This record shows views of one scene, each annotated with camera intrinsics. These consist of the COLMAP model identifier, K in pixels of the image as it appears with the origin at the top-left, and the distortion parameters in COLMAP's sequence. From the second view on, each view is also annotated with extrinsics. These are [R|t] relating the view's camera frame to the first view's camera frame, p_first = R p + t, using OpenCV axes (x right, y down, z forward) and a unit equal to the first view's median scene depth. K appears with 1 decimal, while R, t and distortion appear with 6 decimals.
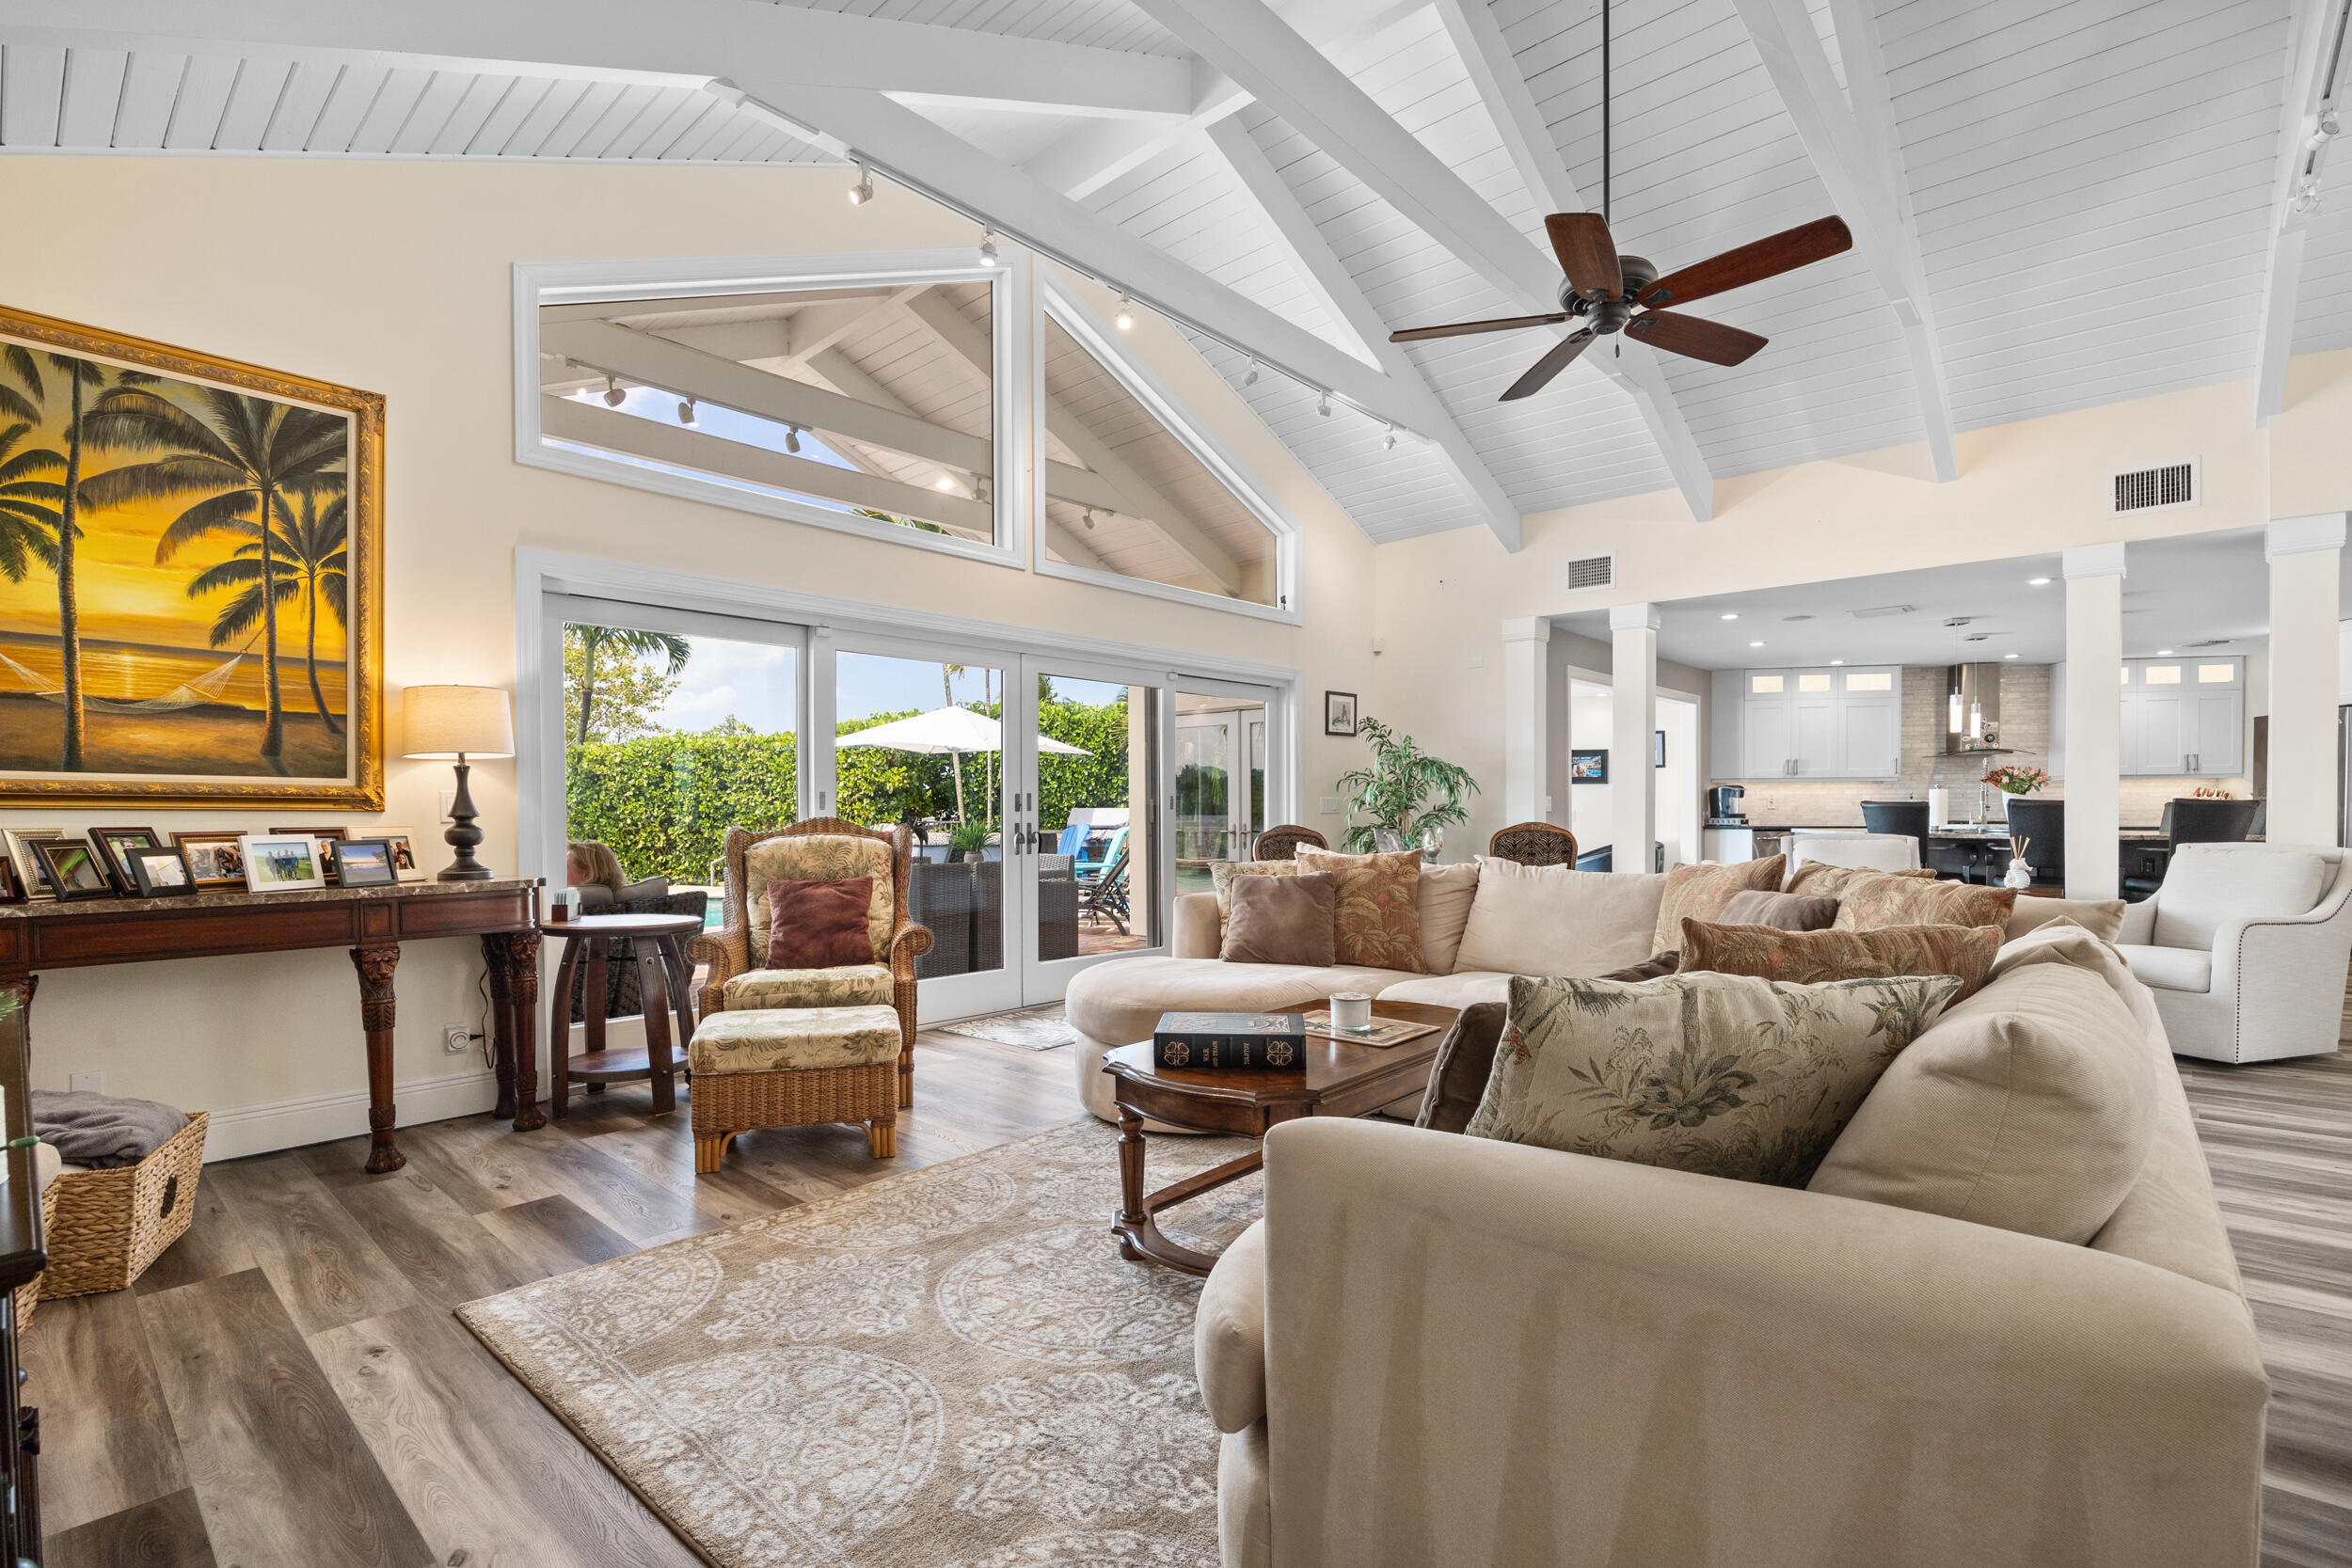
lens RADIAL K [[1079.6, 0, 1178.7], [0, 1079.6, 818.9], [0, 0, 1]] dist [-0.018057, 0.000049]
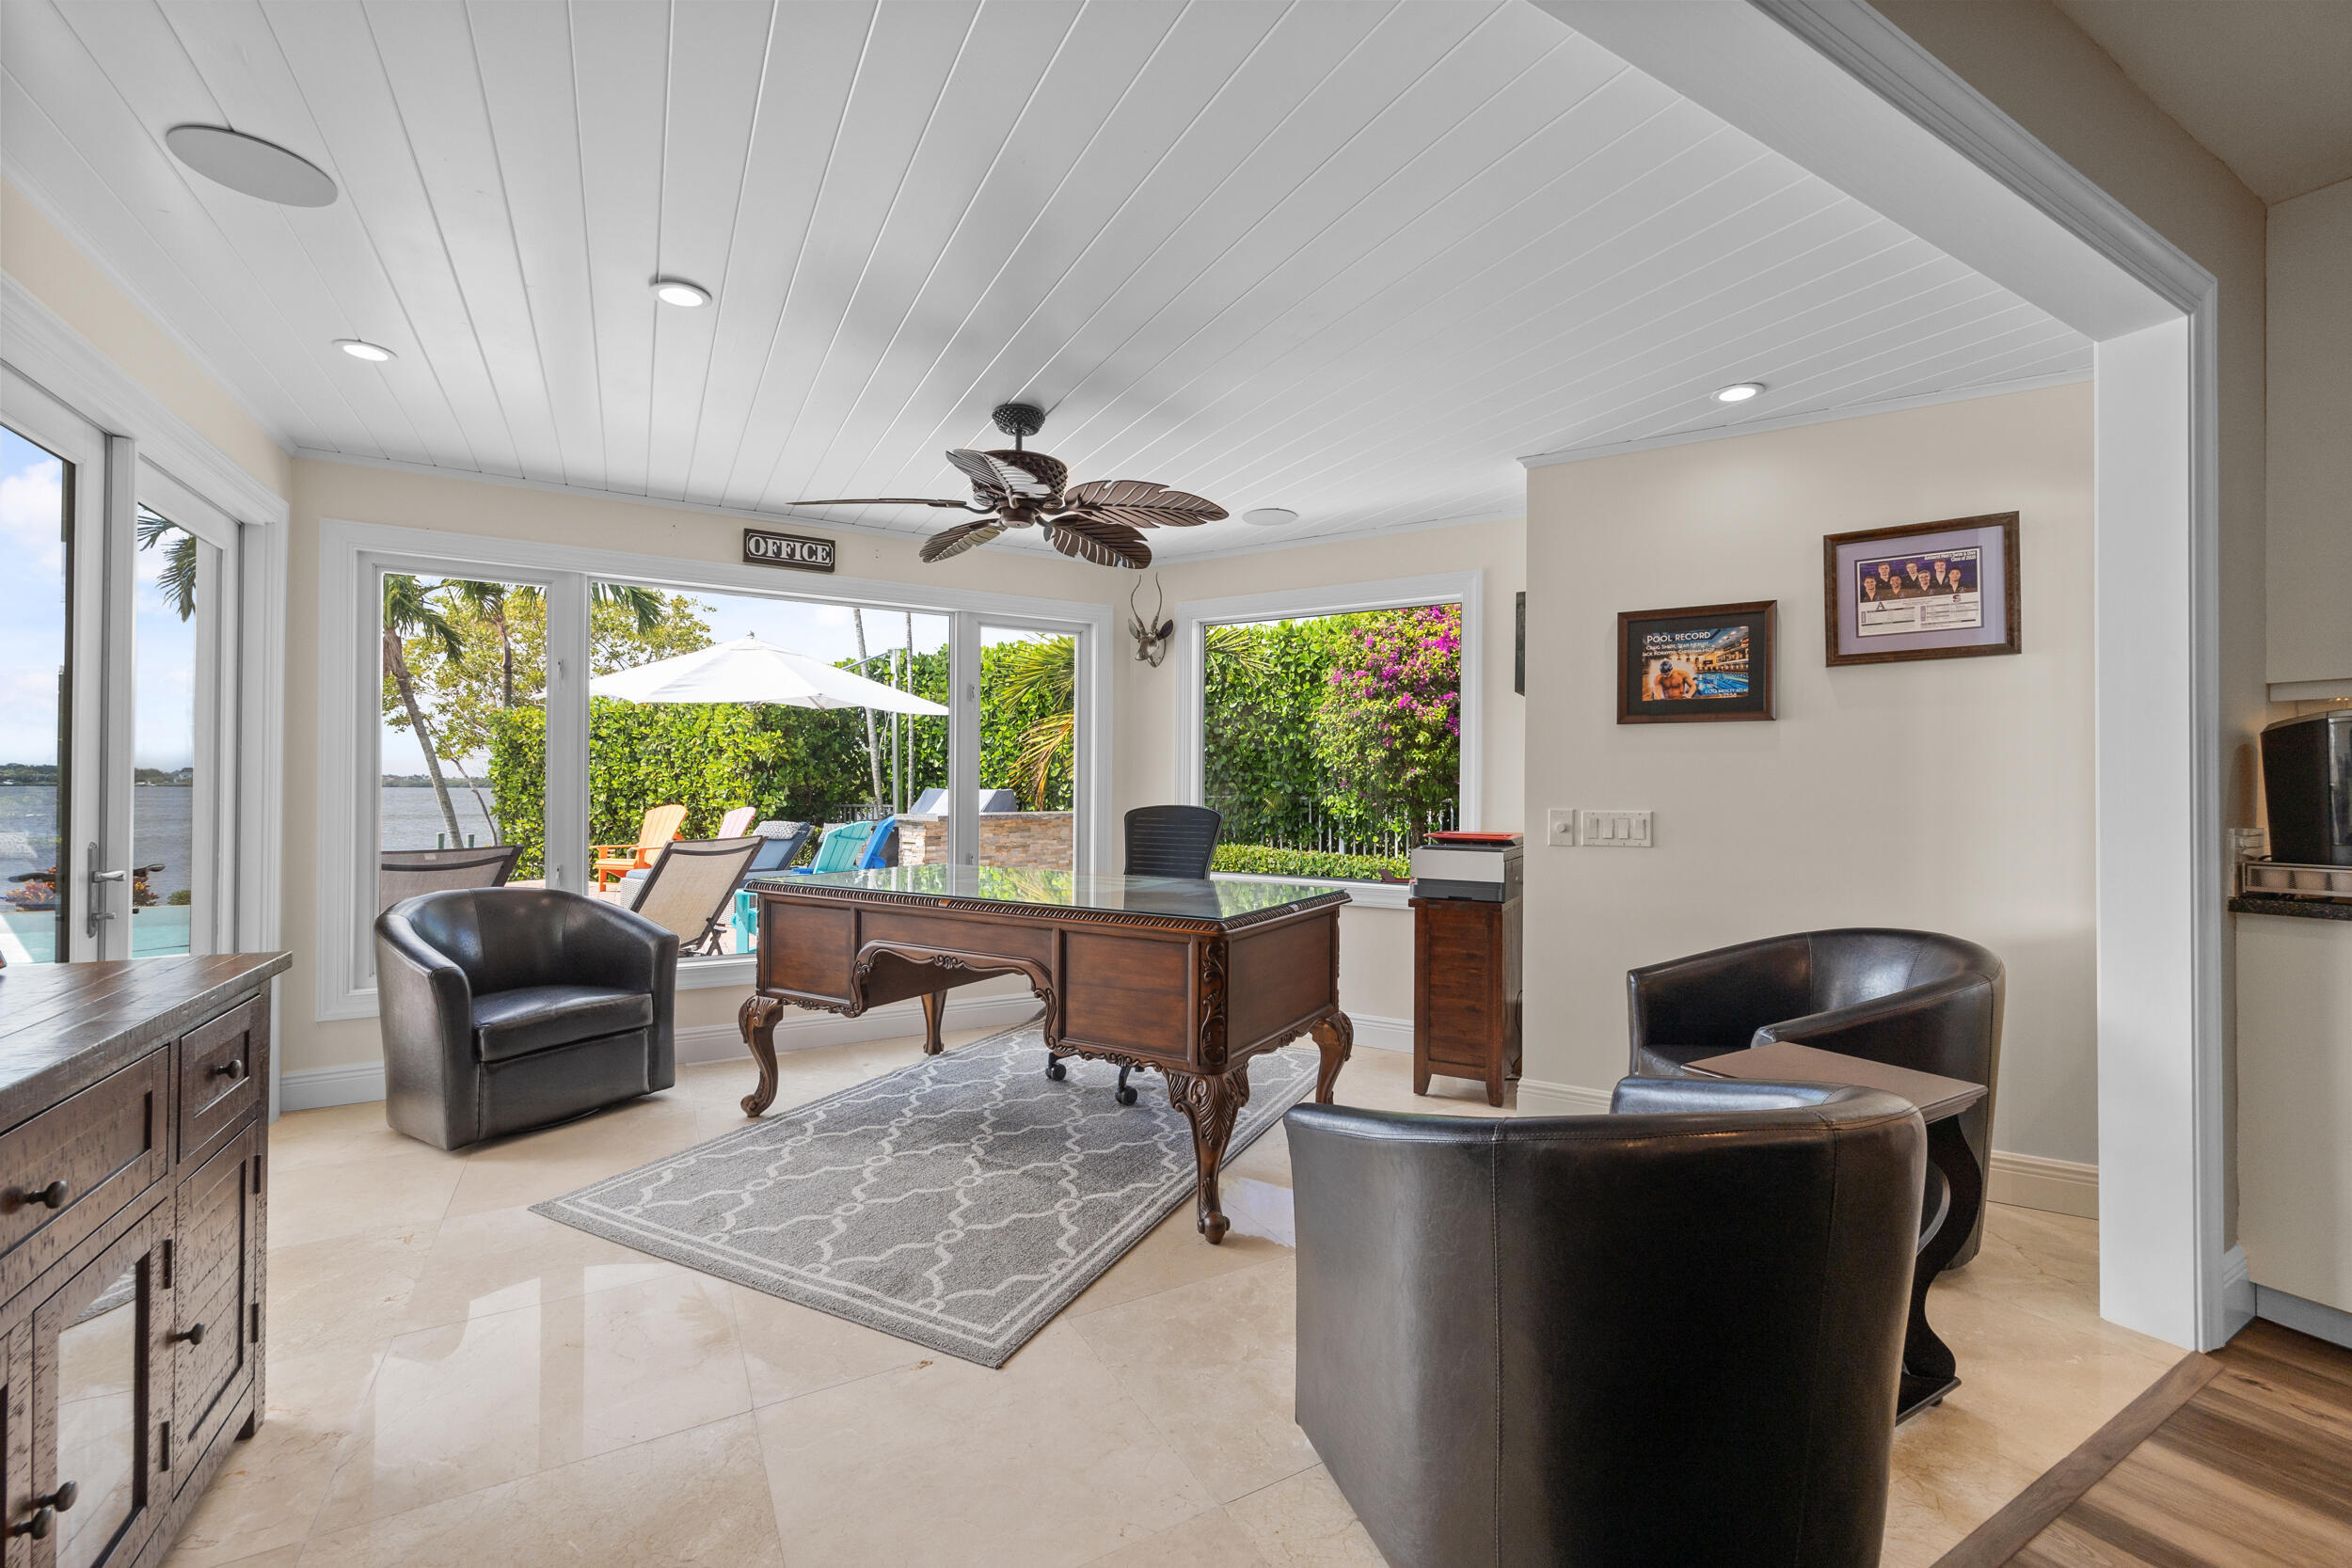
lens RADIAL K [[966.8, 0, 1179.8], [0, 966.8, 786.7], [0, 0, 1]] dist [0.002142, -0.000133]
pose [[0.952911, 0.010549, -0.303068, 1.014555], [-0.014896, 0.999817, -0.012036, -0.028793], [0.302885, 0.015984, 0.952893, 2.197901]]
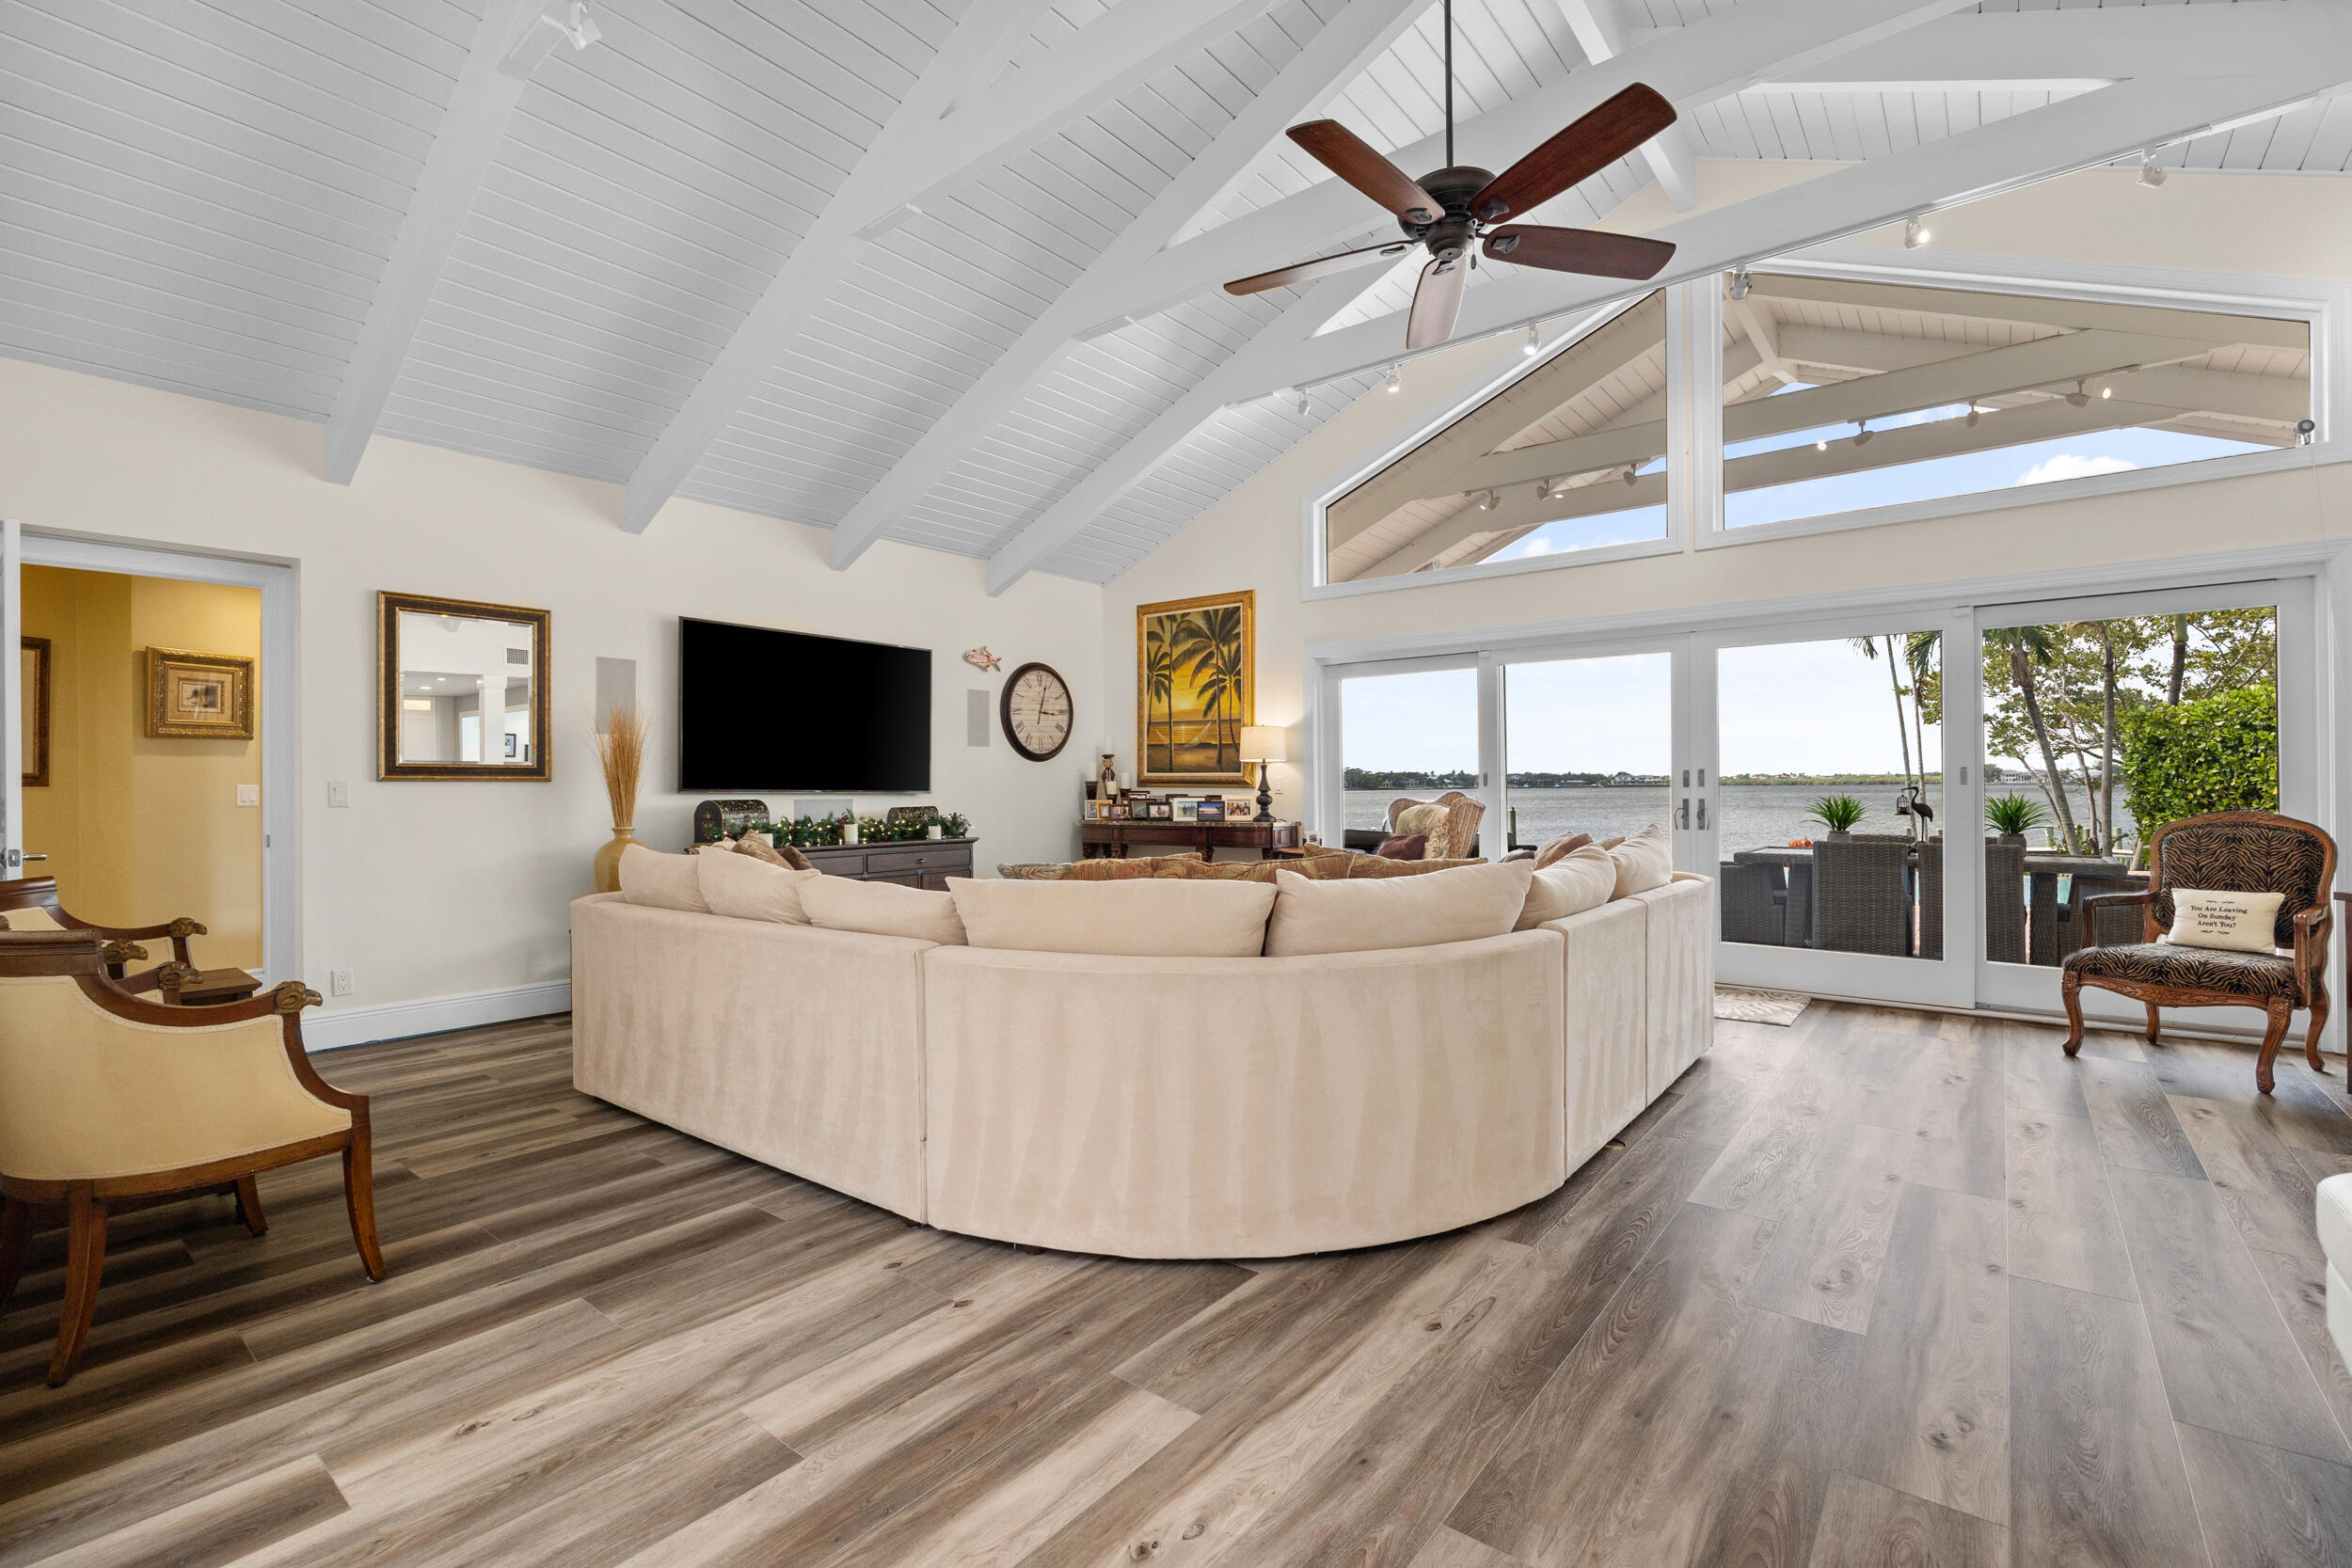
lens RADIAL K [[1022.5, 0, 1176.0], [0, 1022.5, 784.0], [0, 0, 1]] dist [-0.016959, 0.000144]
pose [[0.054187, 0.000747, -0.998531, 1.263072], [-0.002441, 0.999997, 0.000615, -0.015357], [0.998528, 0.002404, 0.054189, 0.744564]]
